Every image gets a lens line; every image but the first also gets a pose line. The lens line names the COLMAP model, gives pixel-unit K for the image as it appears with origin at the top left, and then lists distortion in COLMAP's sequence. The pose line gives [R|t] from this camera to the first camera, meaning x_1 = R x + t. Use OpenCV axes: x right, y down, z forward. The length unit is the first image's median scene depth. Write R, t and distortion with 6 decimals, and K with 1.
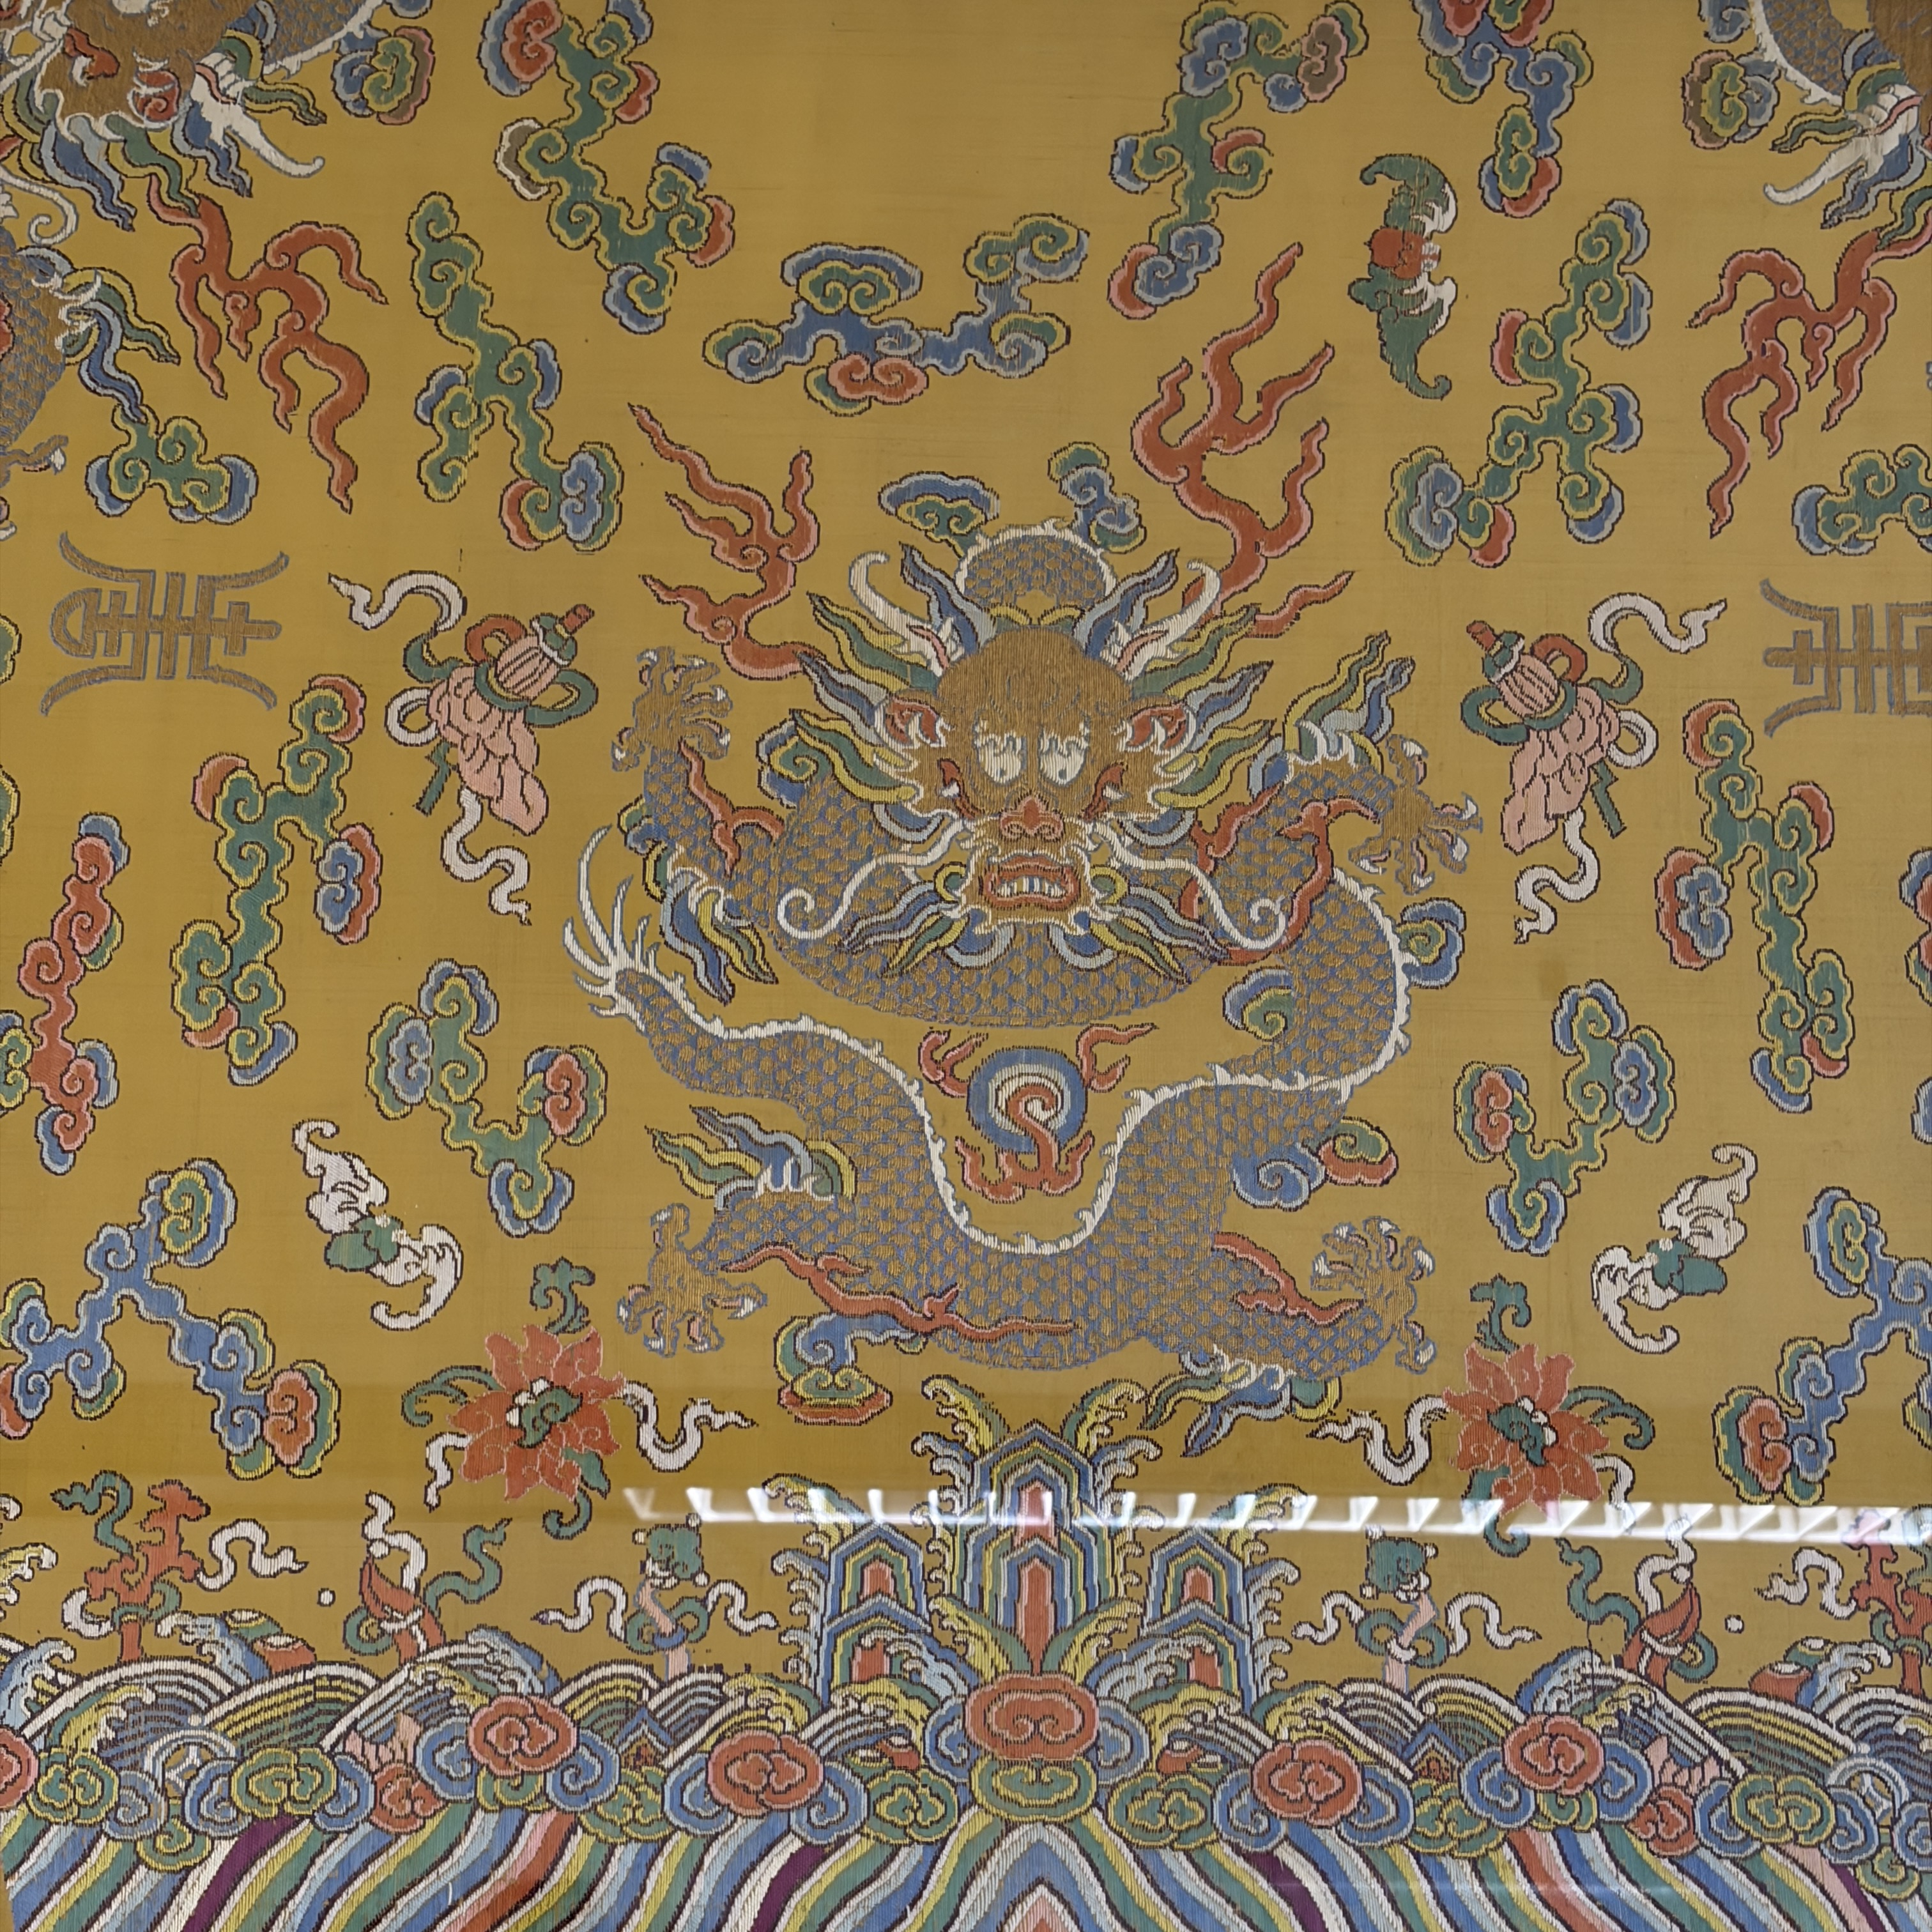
lens RADIAL K [[3938.4, 0, 953.5], [0, 3938.4, 995.8], [0, 0, 1]] dist [0.138193, 0.000000]
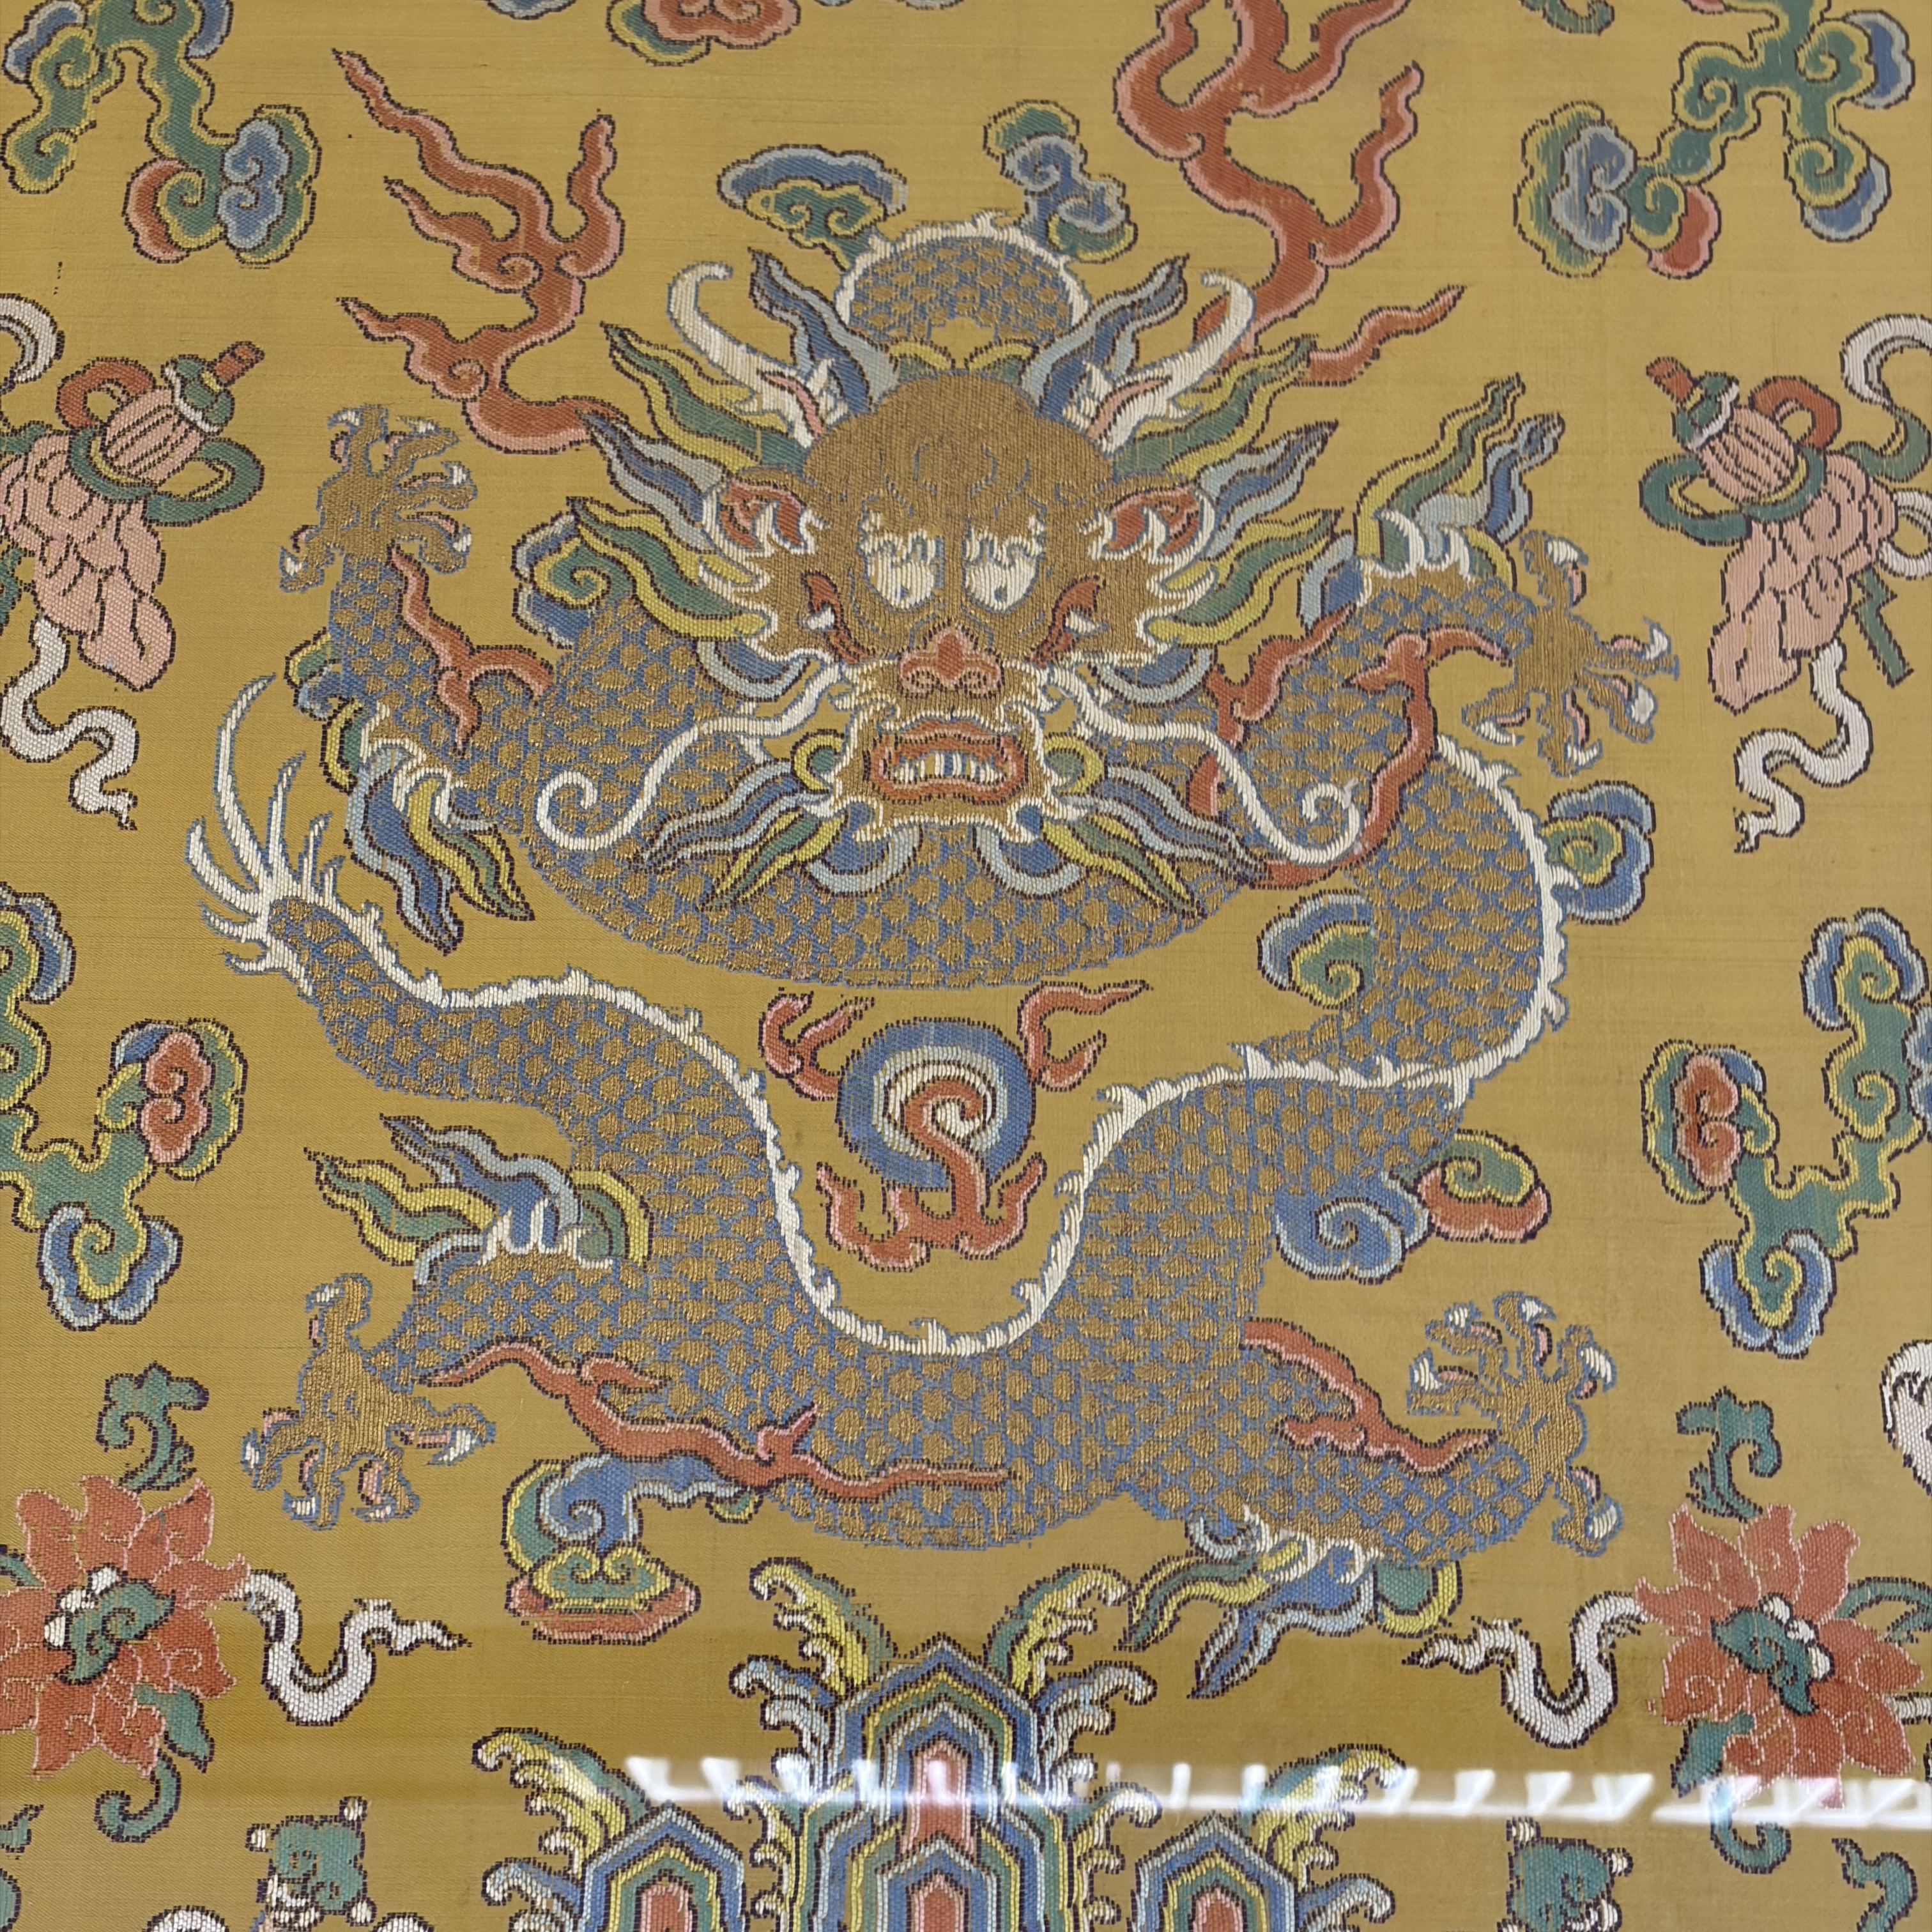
lens RADIAL K [[3938.4, 0, 960.7], [0, 3938.4, 950.7], [0, 0, 1]] dist [0.138193, 0.000000]
pose [[0.999504, -0.006183, -0.030874, 0.041931], [0.003746, 0.996916, -0.078381, 0.051221], [0.031264, 0.078227, 0.996445, 0.396268]]
